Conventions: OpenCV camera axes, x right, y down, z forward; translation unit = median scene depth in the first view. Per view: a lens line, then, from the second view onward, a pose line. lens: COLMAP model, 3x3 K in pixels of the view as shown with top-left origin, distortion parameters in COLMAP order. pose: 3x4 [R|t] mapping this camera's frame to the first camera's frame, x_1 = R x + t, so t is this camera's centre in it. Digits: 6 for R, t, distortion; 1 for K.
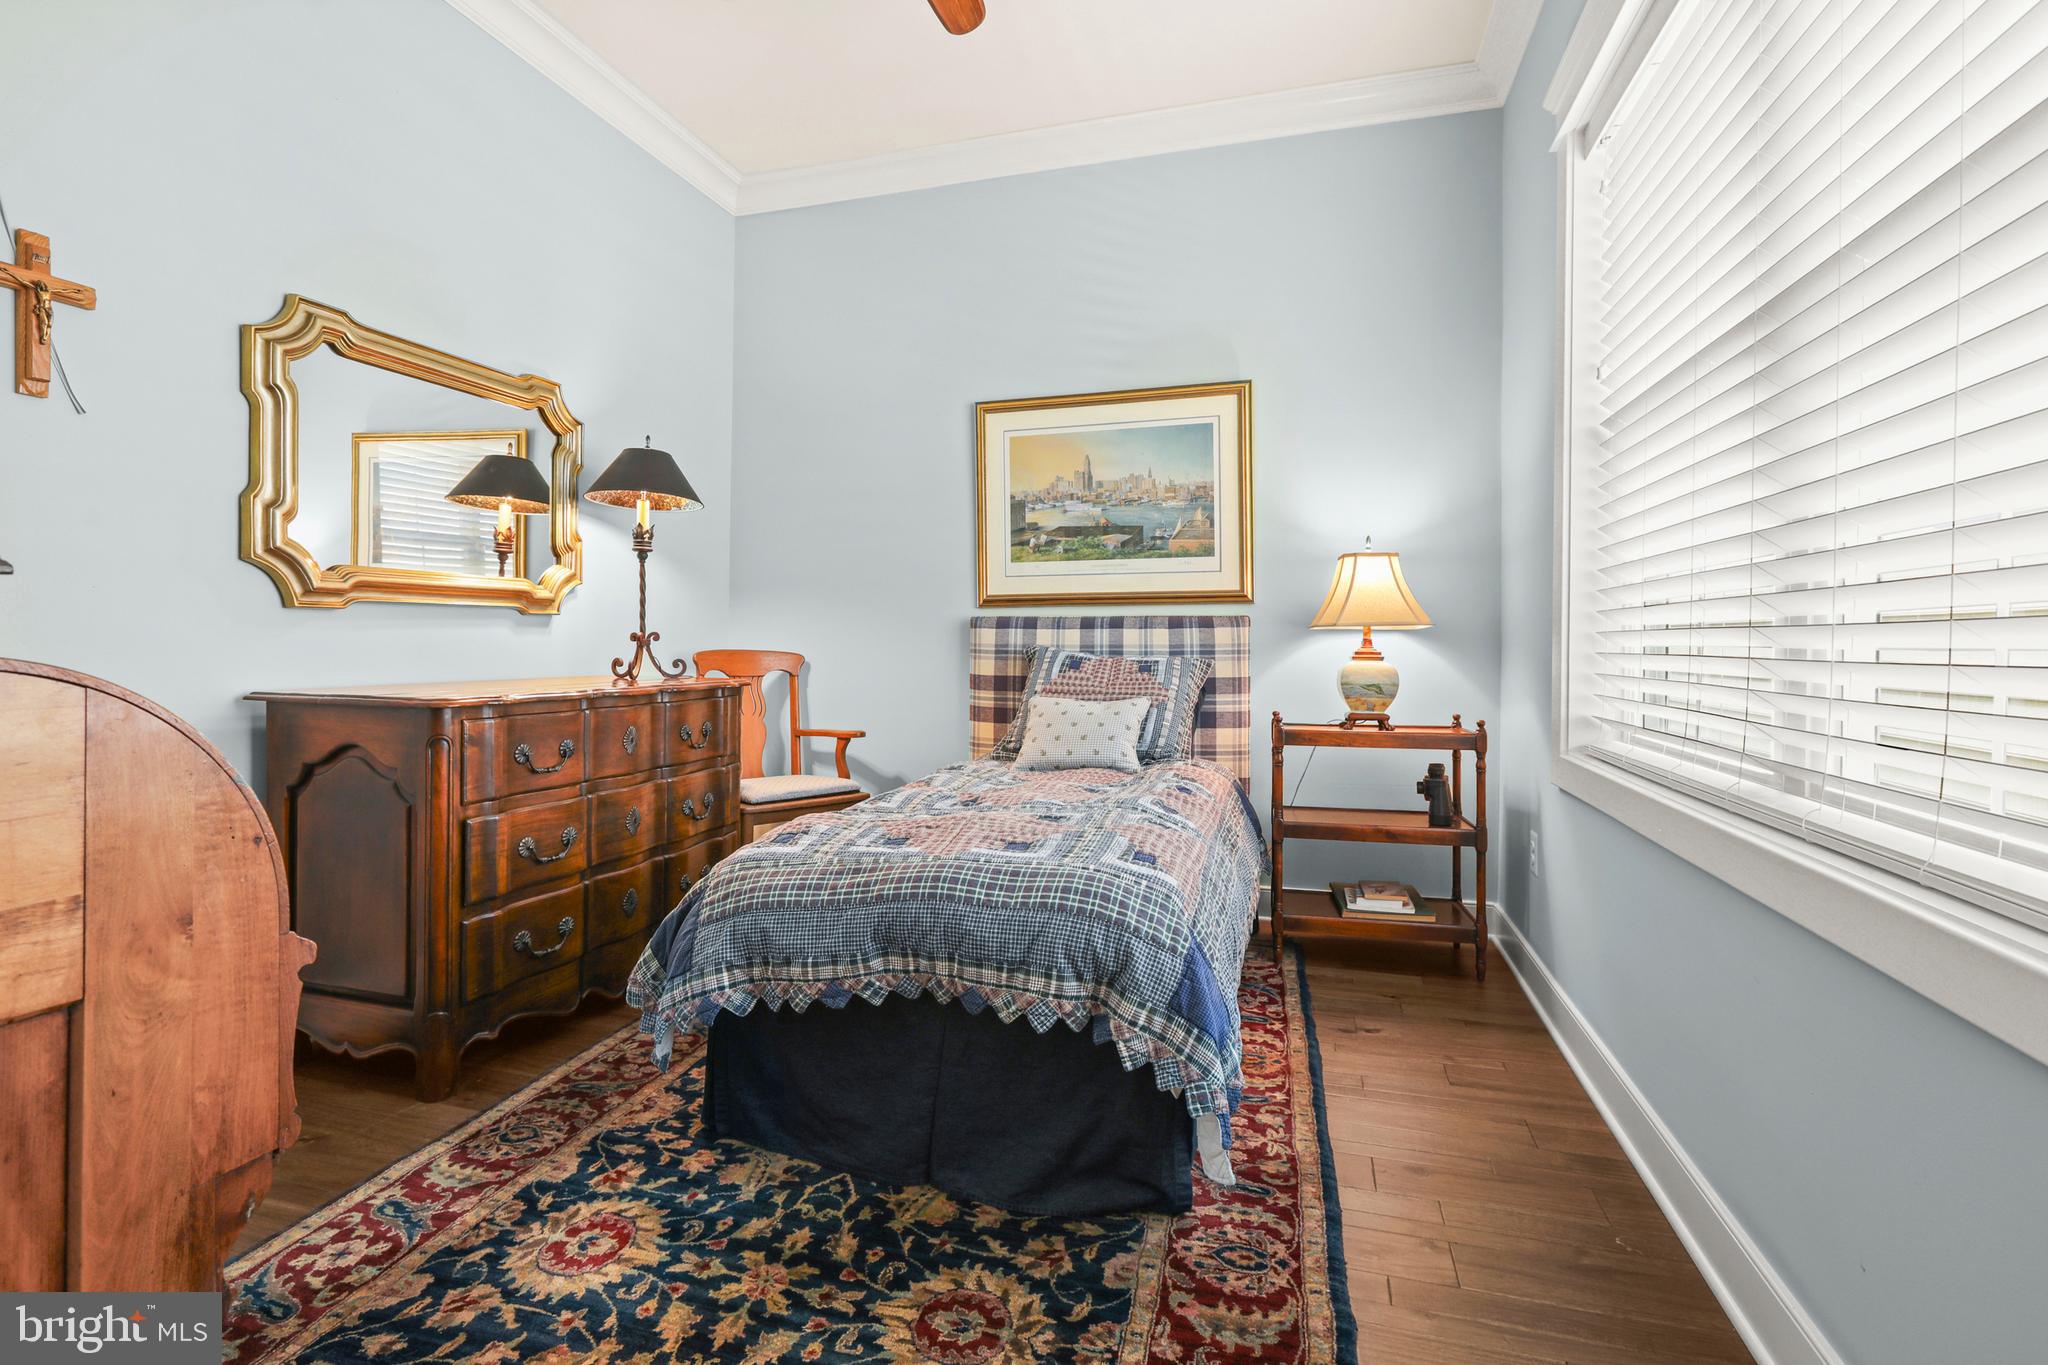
lens RADIAL K [[942.9, 0, 1027.3], [0, 942.9, 660.2], [0, 0, 1]] dist [-0.001935, 0.000153]
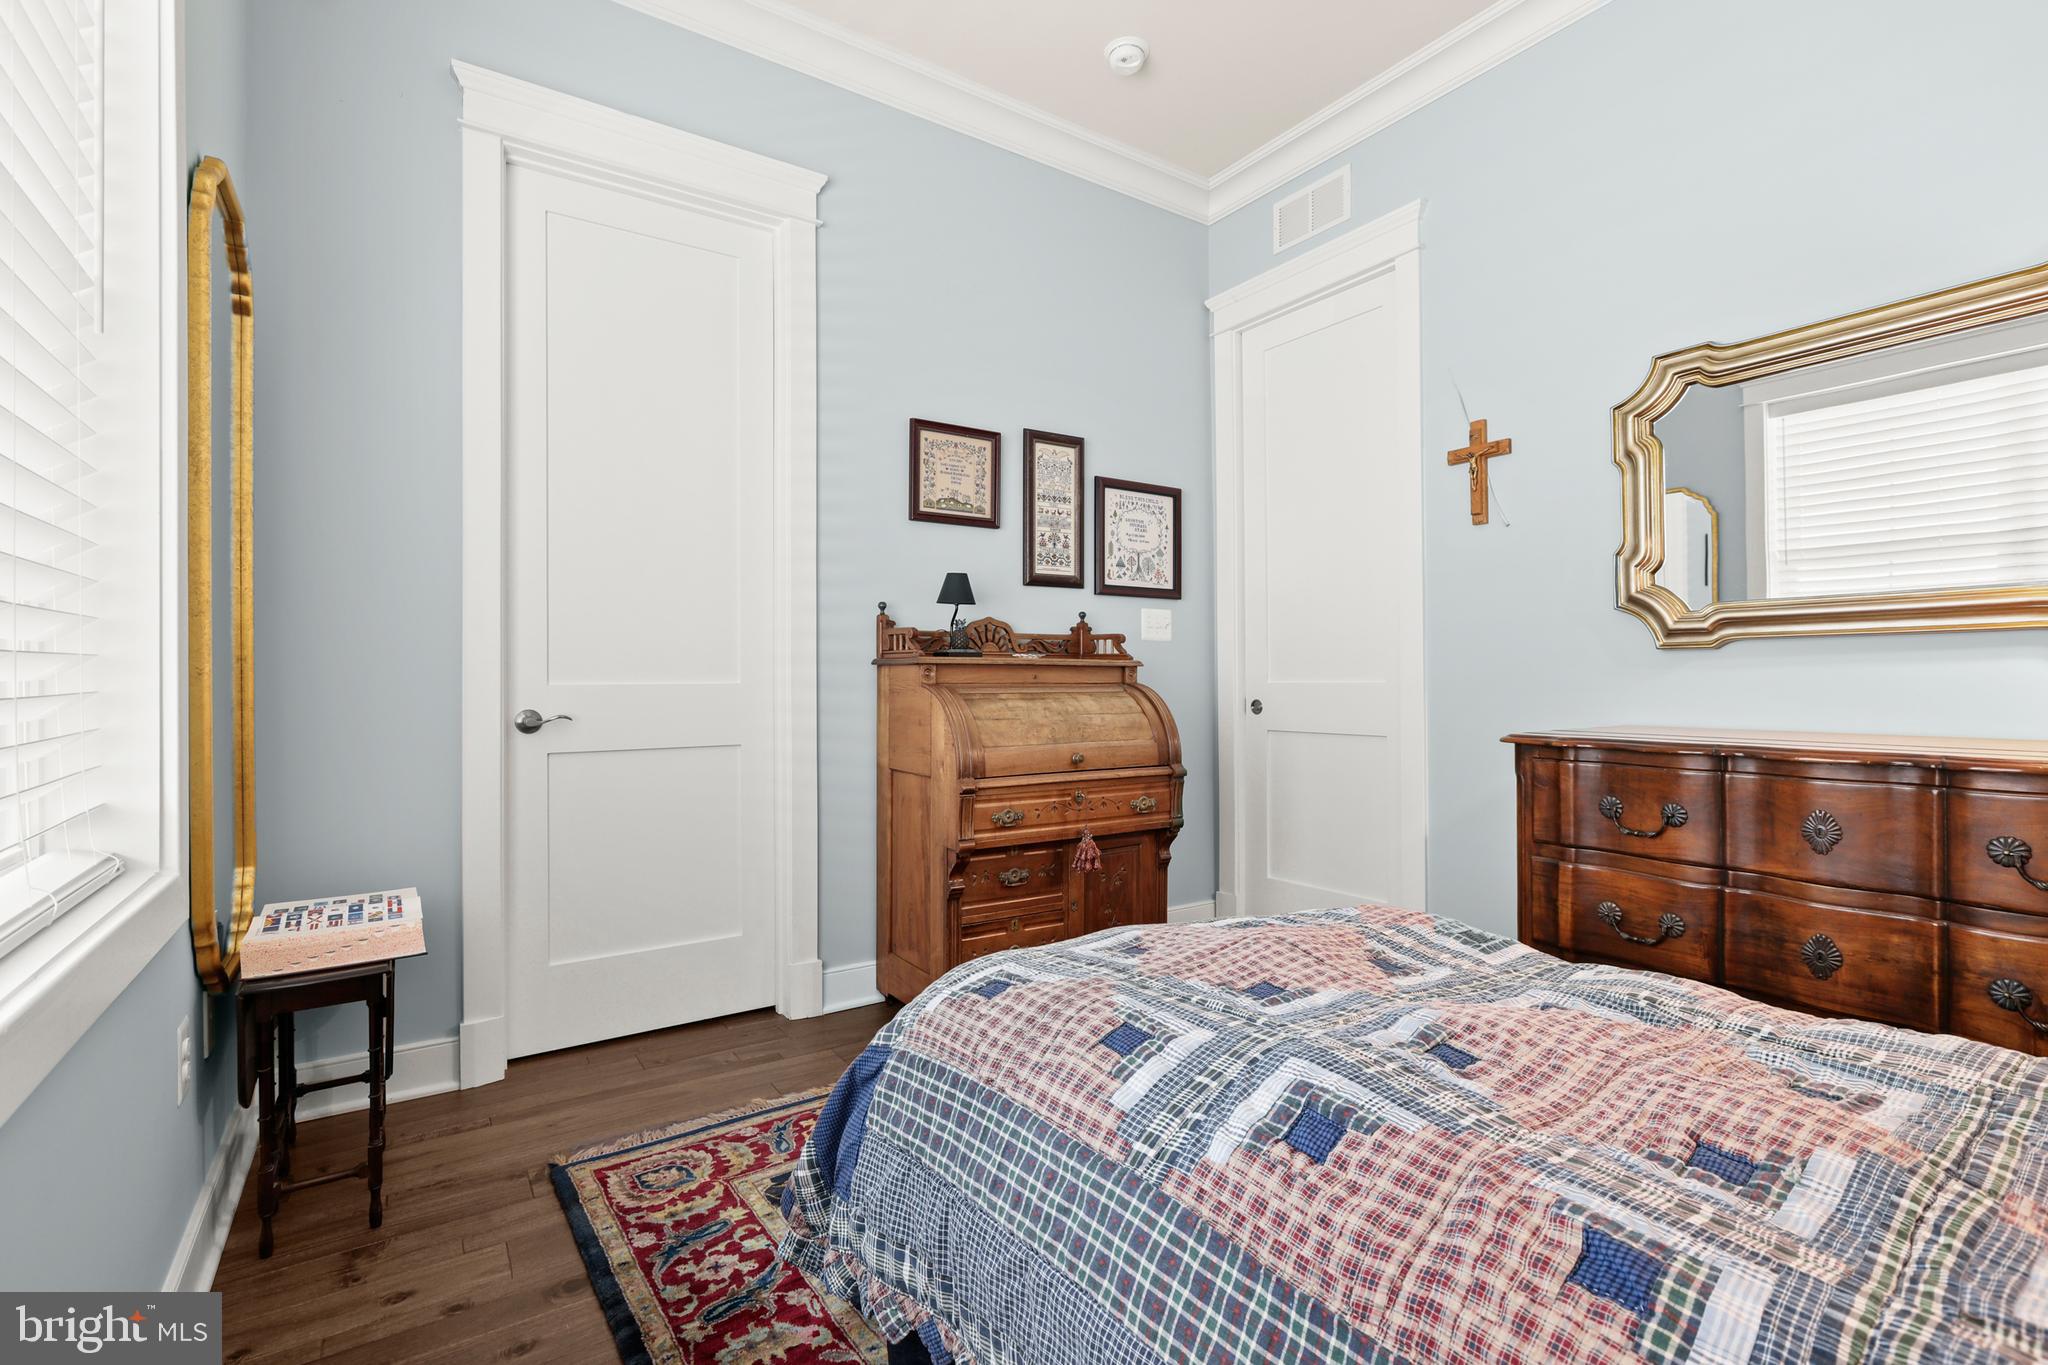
lens RADIAL K [[942.9, 0, 1027.3], [0, 942.9, 660.2], [0, 0, 1]] dist [-0.001935, 0.000153]
pose [[-0.640225, -0.015971, -0.768021, 0.602611], [-0.017108, 0.999832, -0.006530, -0.028509], [0.767997, 0.008958, -0.640391, 1.354536]]
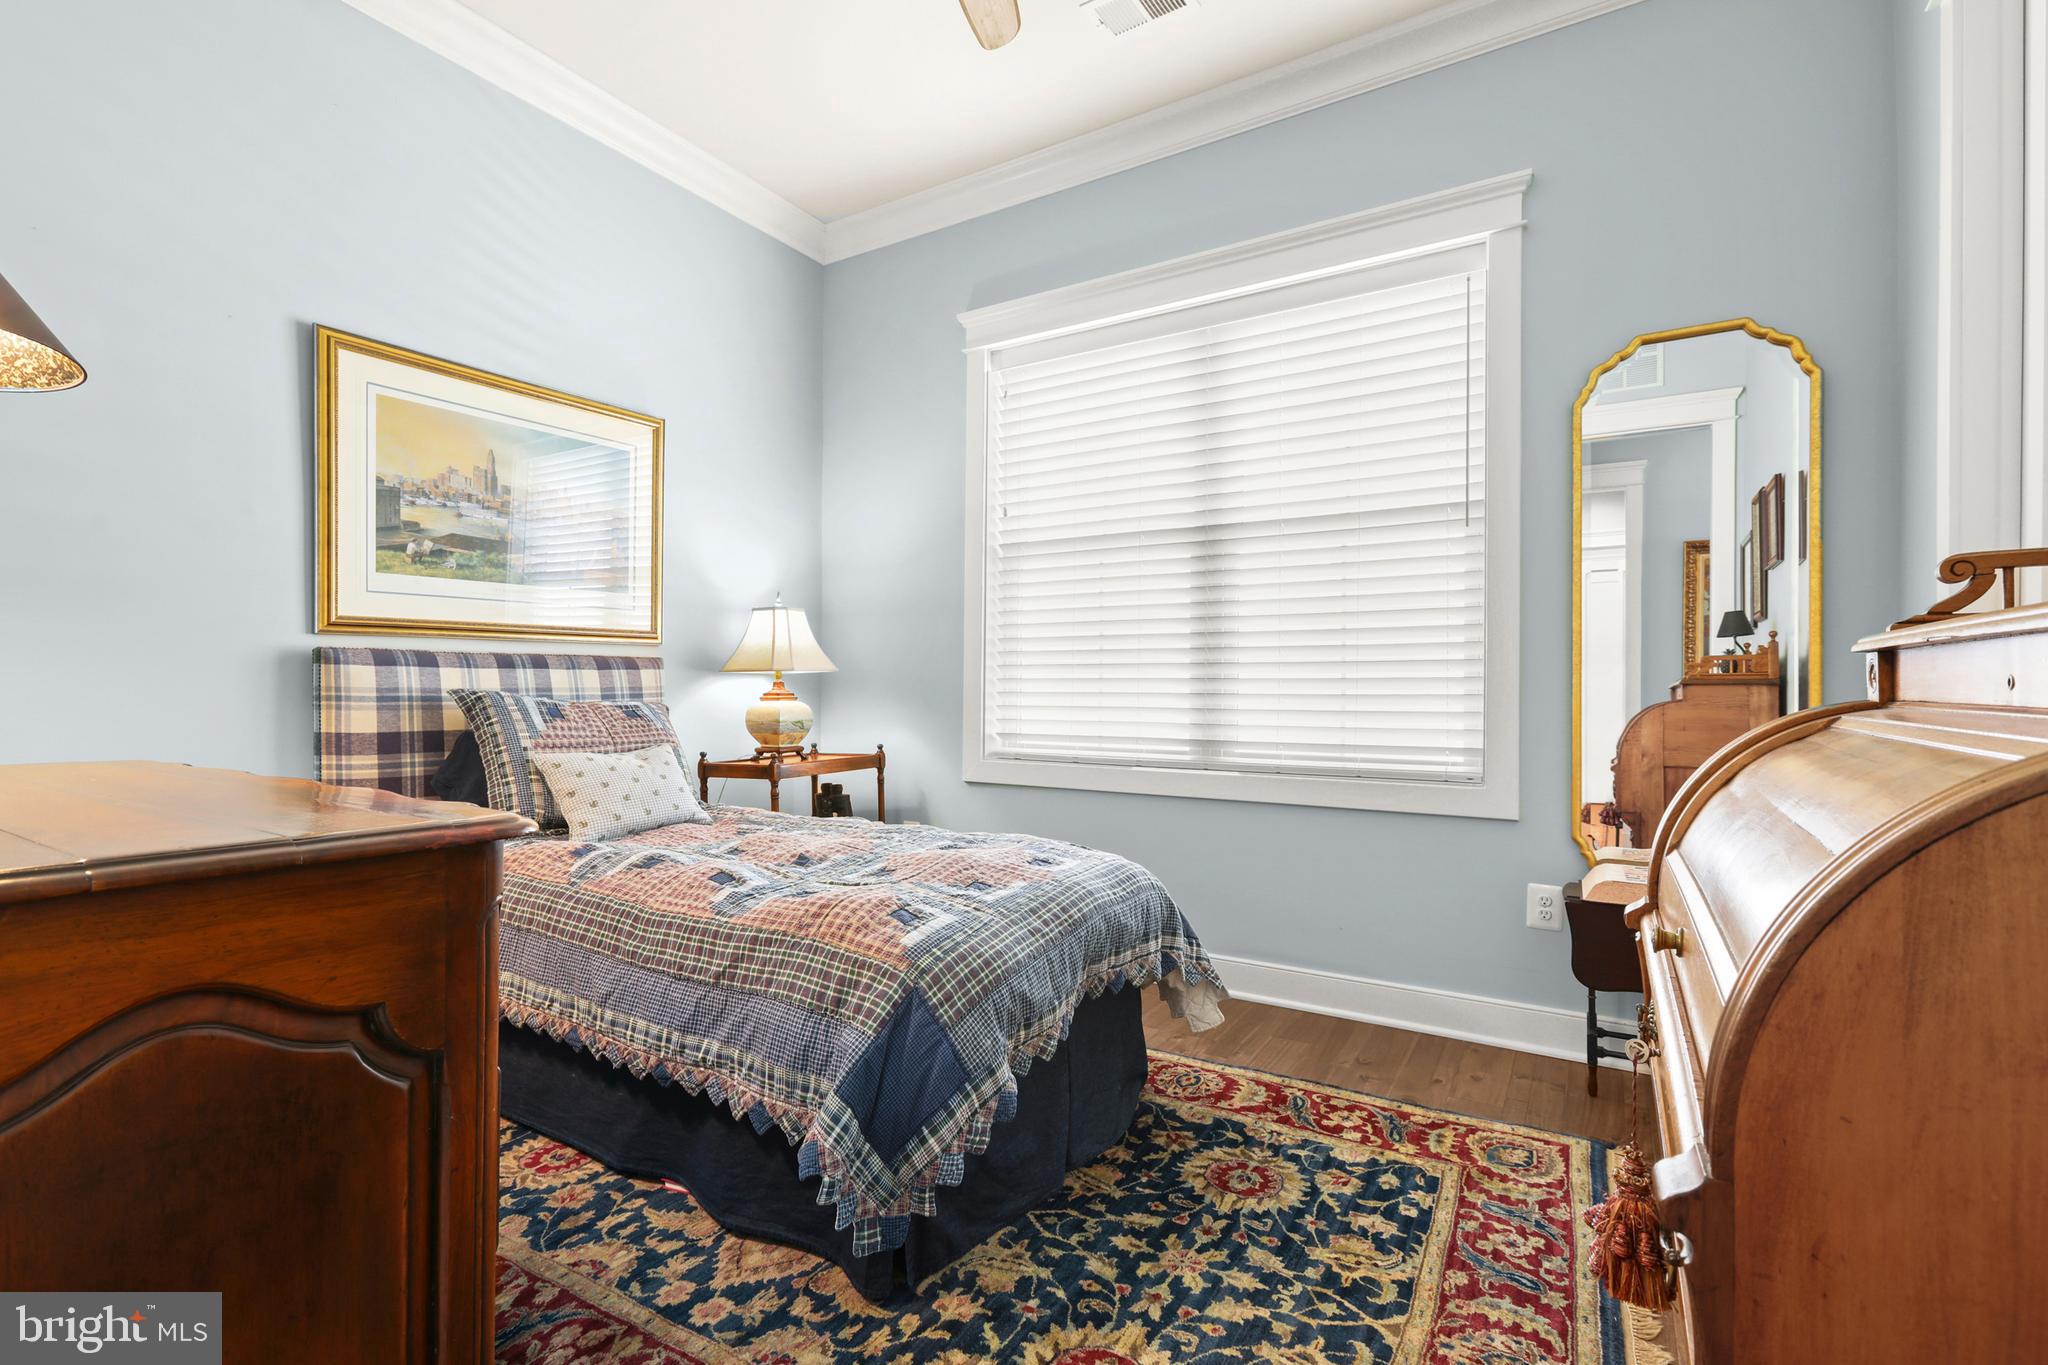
lens RADIAL K [[921.1, 0, 1019.1], [0, 921.1, 693.9], [0, 0, 1]] dist [-0.002436, 0.000039]
pose [[0.273967, -0.011318, 0.961672, -1.058780], [0.014776, 0.999862, 0.007558, -0.020296], [-0.961625, 0.012139, 0.274097, 0.677034]]
